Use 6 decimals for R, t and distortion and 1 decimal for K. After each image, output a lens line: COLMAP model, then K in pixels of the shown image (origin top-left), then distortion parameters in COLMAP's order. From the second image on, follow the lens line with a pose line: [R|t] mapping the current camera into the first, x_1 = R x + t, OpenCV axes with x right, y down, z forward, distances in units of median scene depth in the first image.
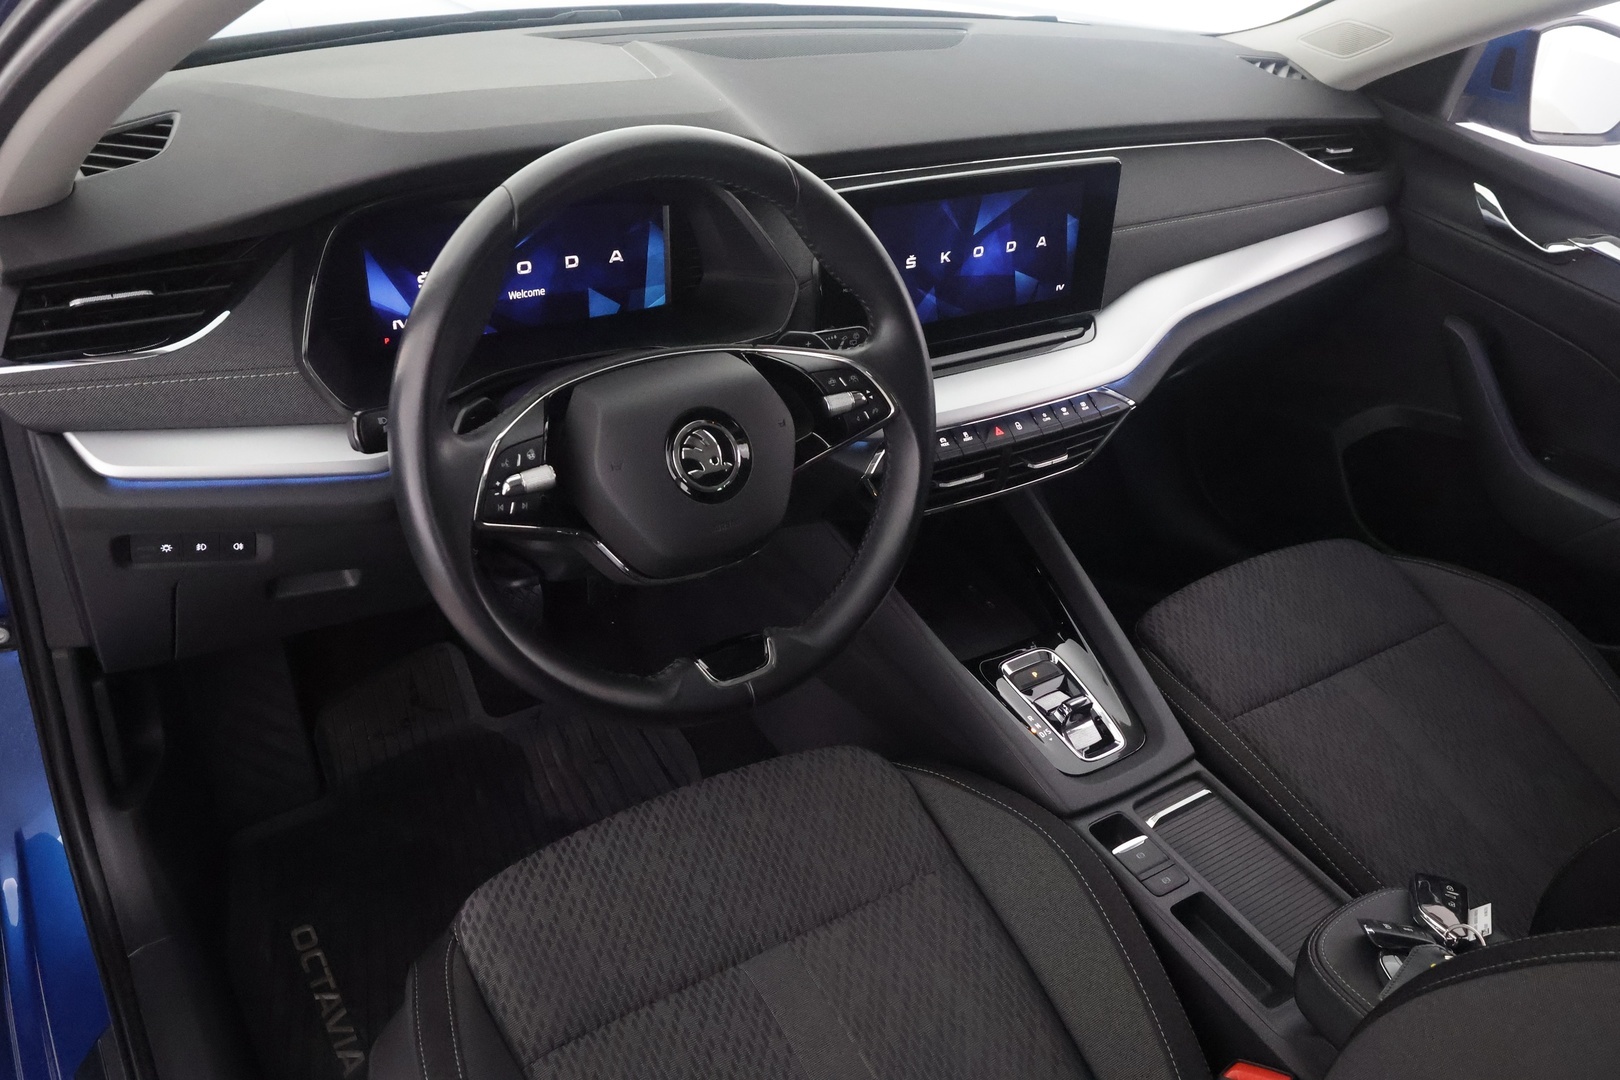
lens RADIAL K [[1286.5, 0, 810.0], [0, 1286.5, 540.0], [0, 0, 1]] dist [0.007497, 0.002673]
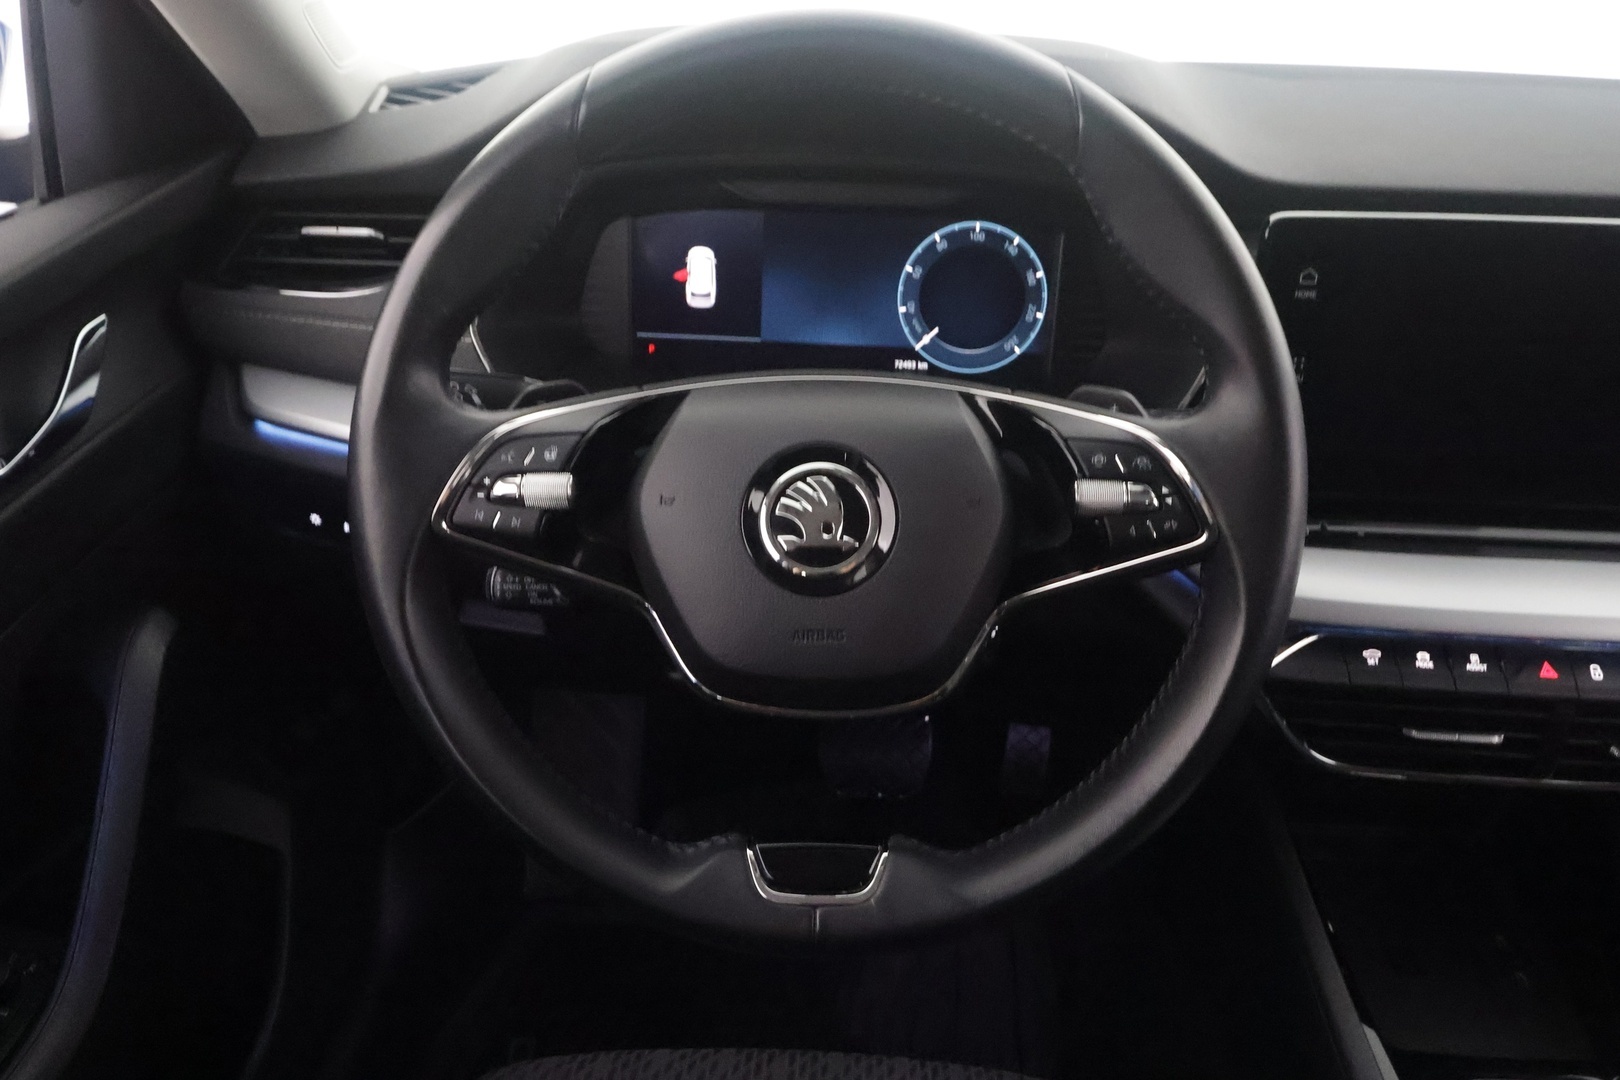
lens RADIAL K [[1286.5, 0, 810.0], [0, 1286.5, 540.0], [0, 0, 1]] dist [0.007497, 0.002673]
pose [[0.806491, 0.188409, -0.560424, 0.190970], [-0.280695, 0.956248, -0.082459, -0.001653], [0.520368, 0.223811, 0.824091, 0.351753]]
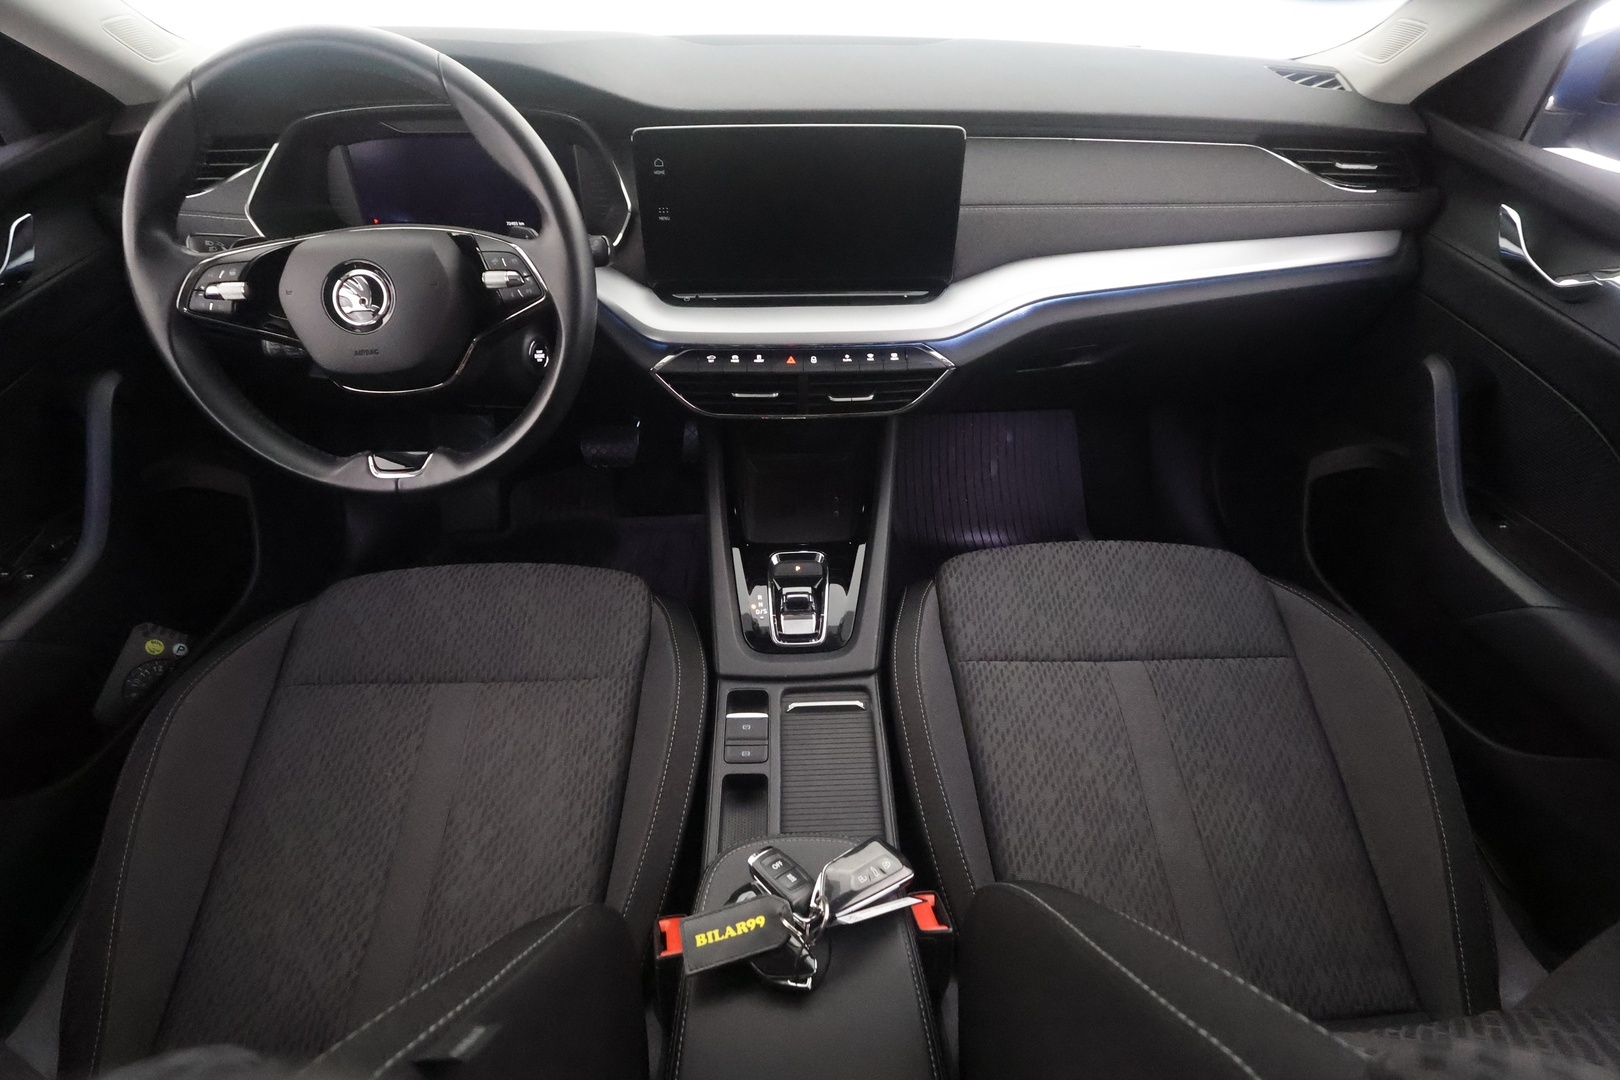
lens RADIAL K [[760.1, 0, 810.0], [0, 760.1, 540.0], [0, 0, 1]] dist [-0.000323, 0.000193]
pose [[0.844362, 0.262415, -0.467110, 0.531451], [-0.222546, 0.964853, 0.139759, -0.025690], [0.487367, -0.014053, 0.873084, 0.389343]]
